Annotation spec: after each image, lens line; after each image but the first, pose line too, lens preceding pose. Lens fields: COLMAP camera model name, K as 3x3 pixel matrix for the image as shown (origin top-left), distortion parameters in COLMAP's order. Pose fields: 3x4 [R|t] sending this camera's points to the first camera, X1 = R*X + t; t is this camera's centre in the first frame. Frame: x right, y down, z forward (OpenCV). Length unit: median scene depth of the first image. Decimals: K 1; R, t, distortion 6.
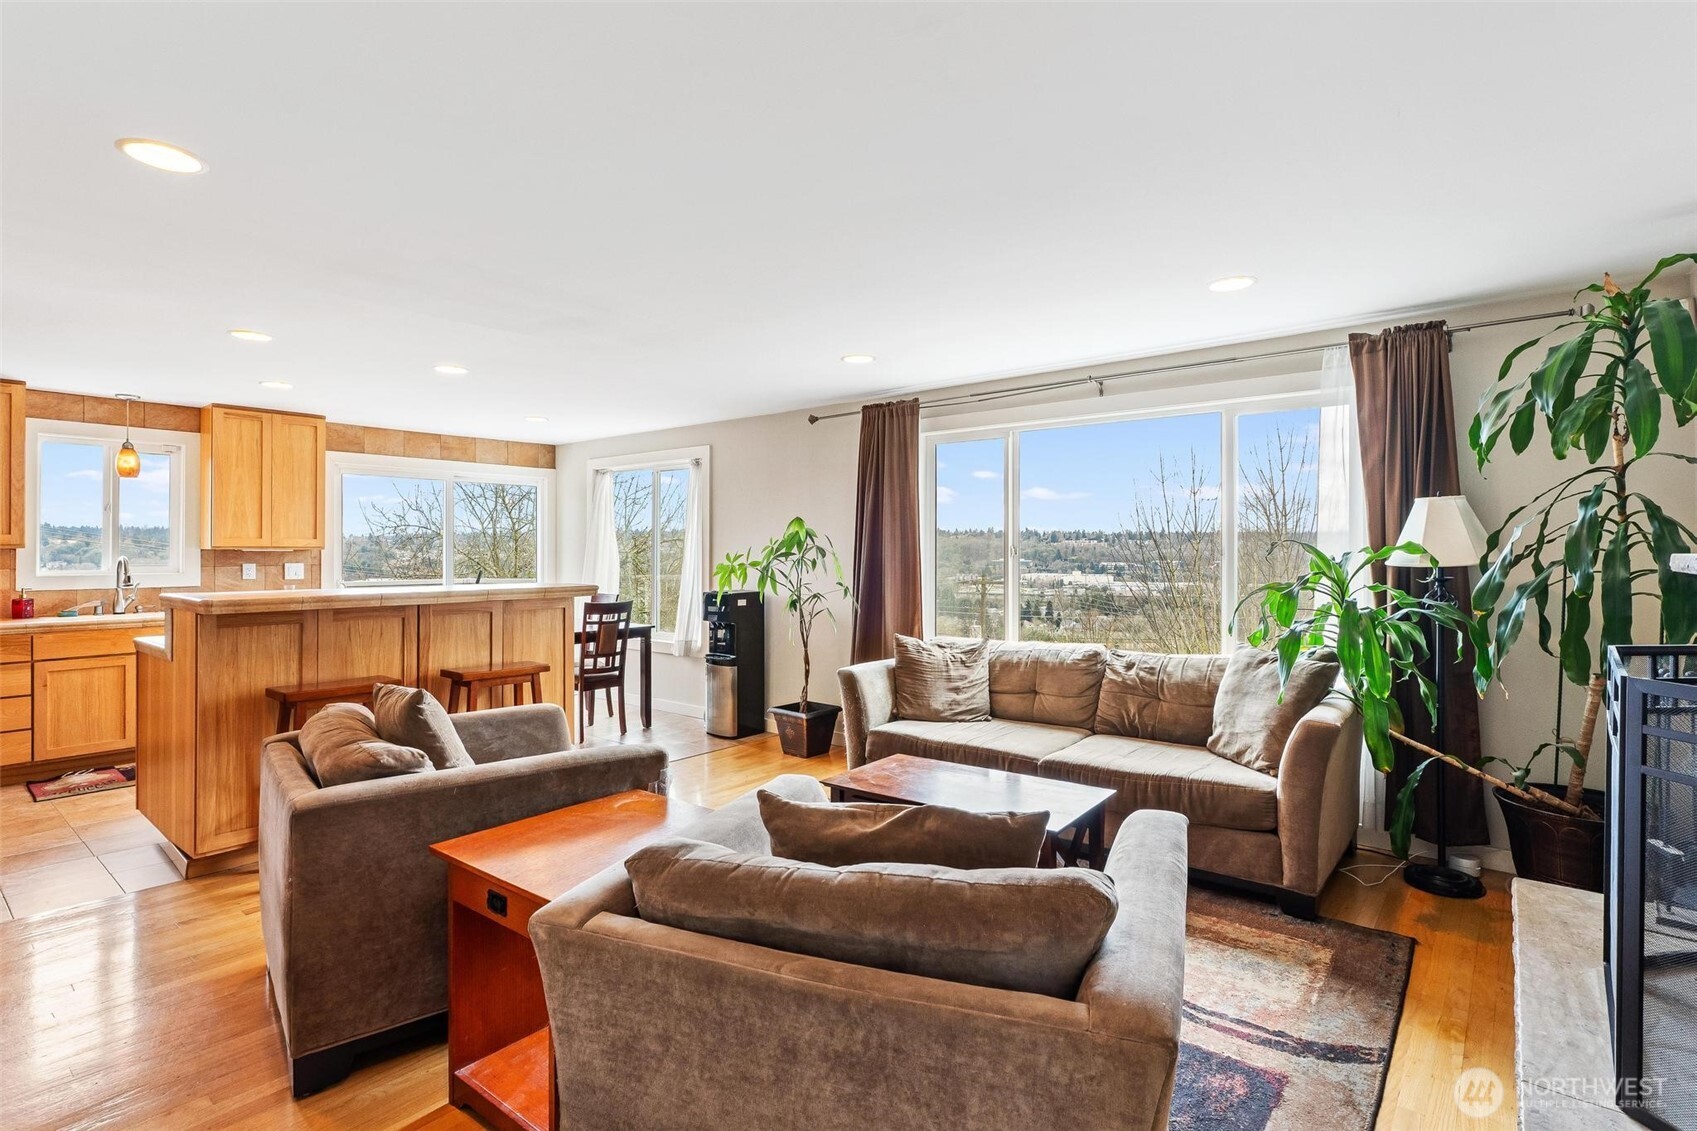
lens RADIAL K [[821.6, 0, 852.2], [0, 821.6, 555.4], [0, 0, 1]] dist [-0.002462, 0.000070]
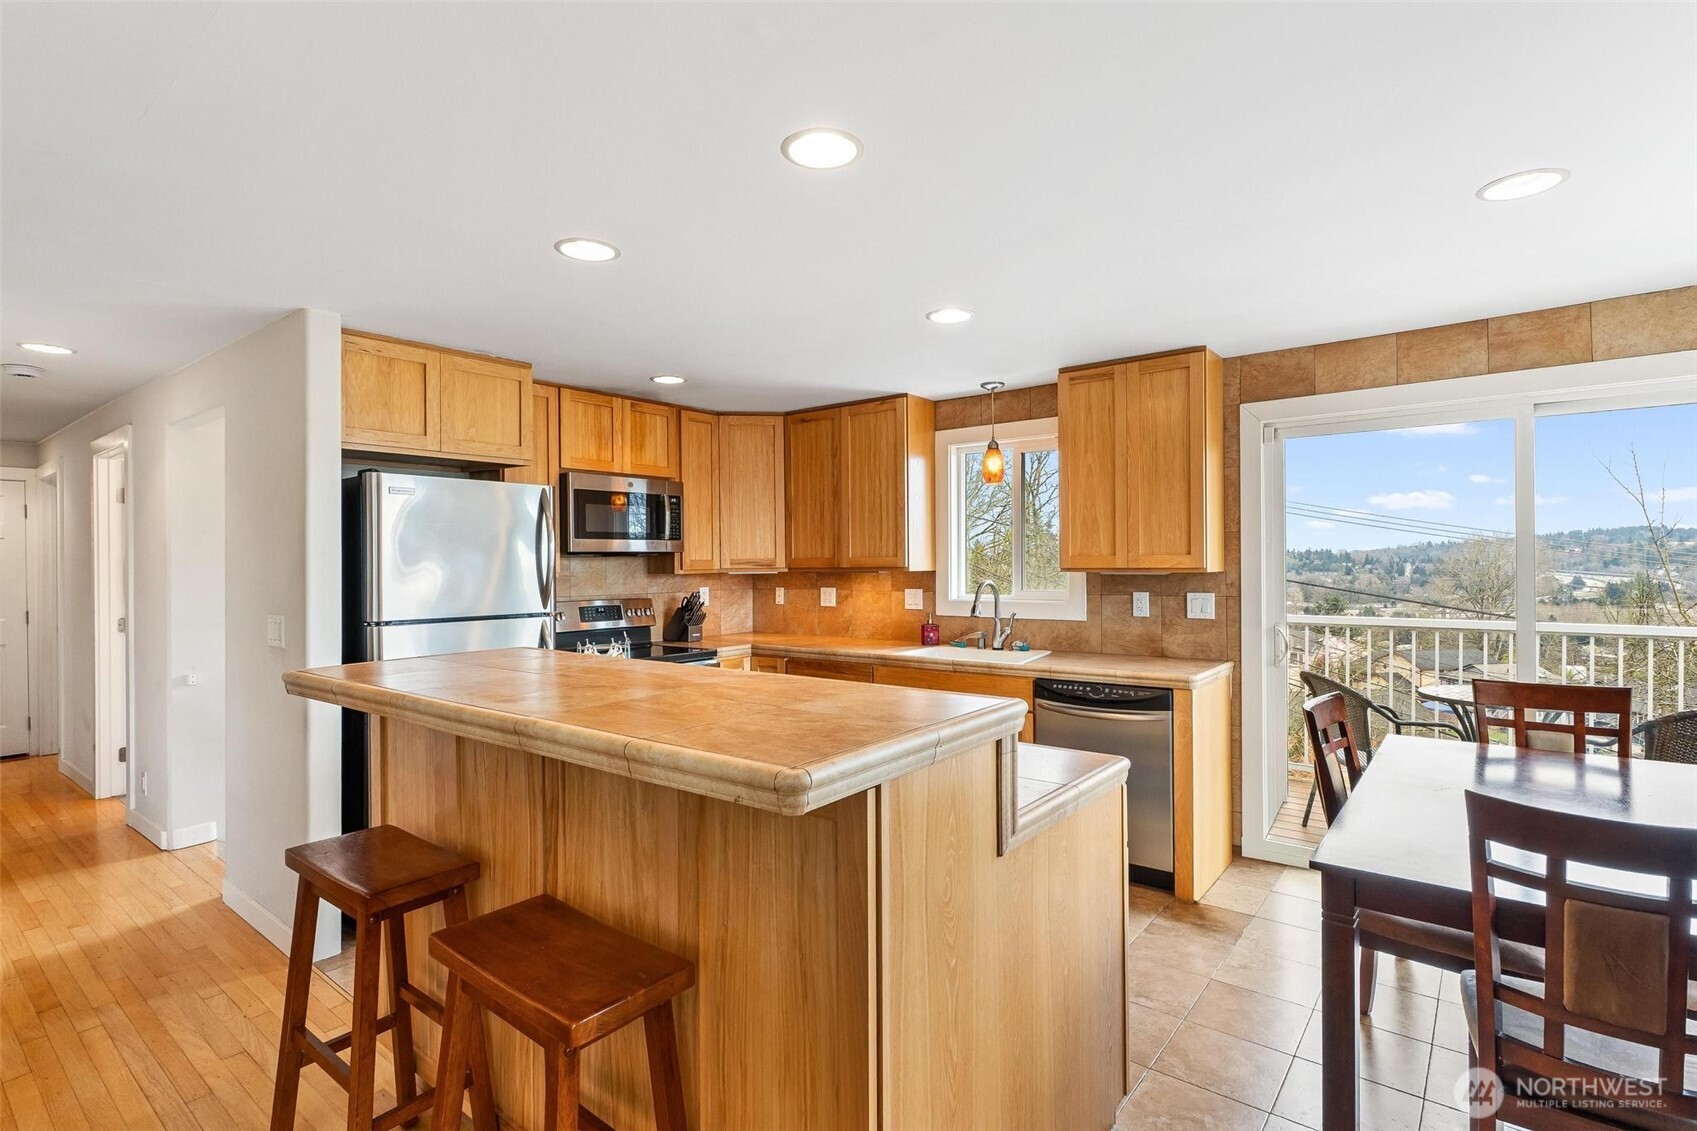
lens RADIAL K [[821.6, 0, 852.2], [0, 821.6, 555.4], [0, 0, 1]] dist [-0.002462, 0.000070]
pose [[0.012718, -0.005977, -0.999901, -0.055864], [0.002819, 0.999978, -0.005942, -0.015719], [0.999915, -0.002743, 0.012735, 0.712218]]
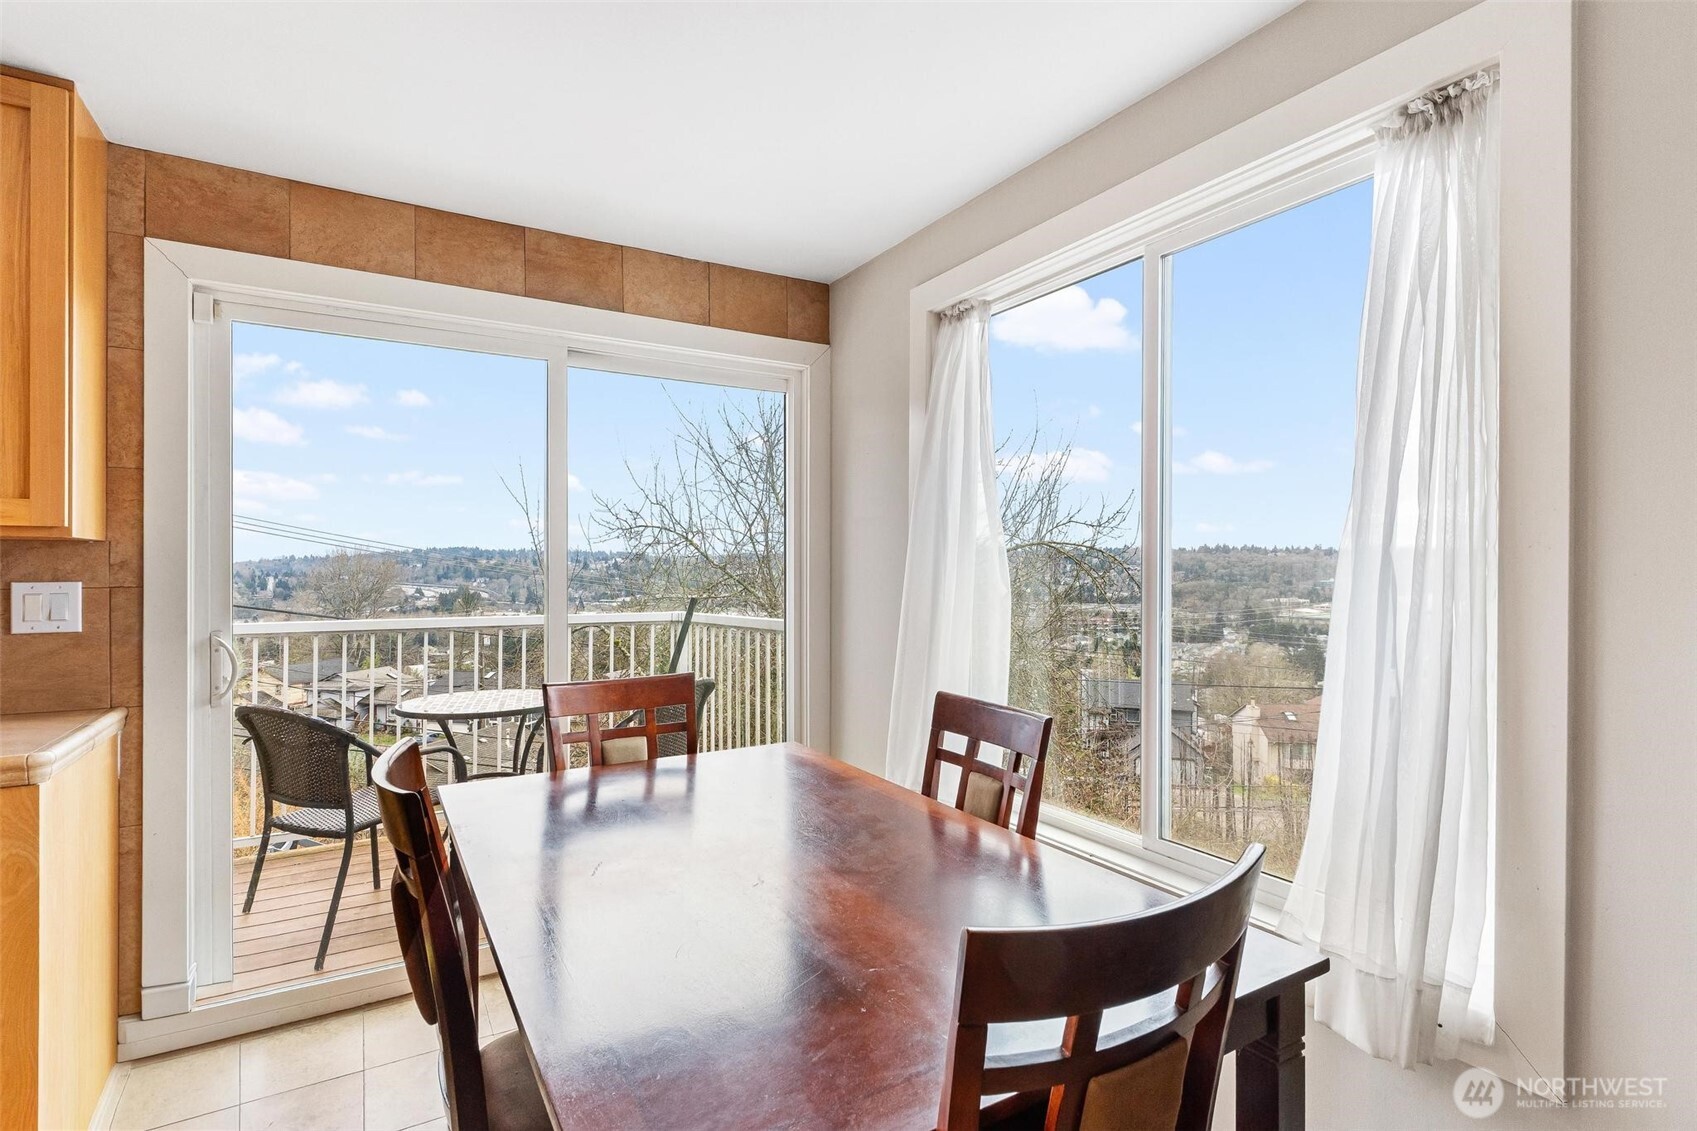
lens RADIAL K [[825.5, 0, 861.4], [0, 825.5, 573.0], [0, 0, 1]] dist [-0.000789, -0.001335]
pose [[0.942739, 0.002287, -0.333524, -0.267348], [-0.003034, 0.999994, -0.001720, 0.005281], [0.333518, 0.002633, 0.942740, 0.787294]]
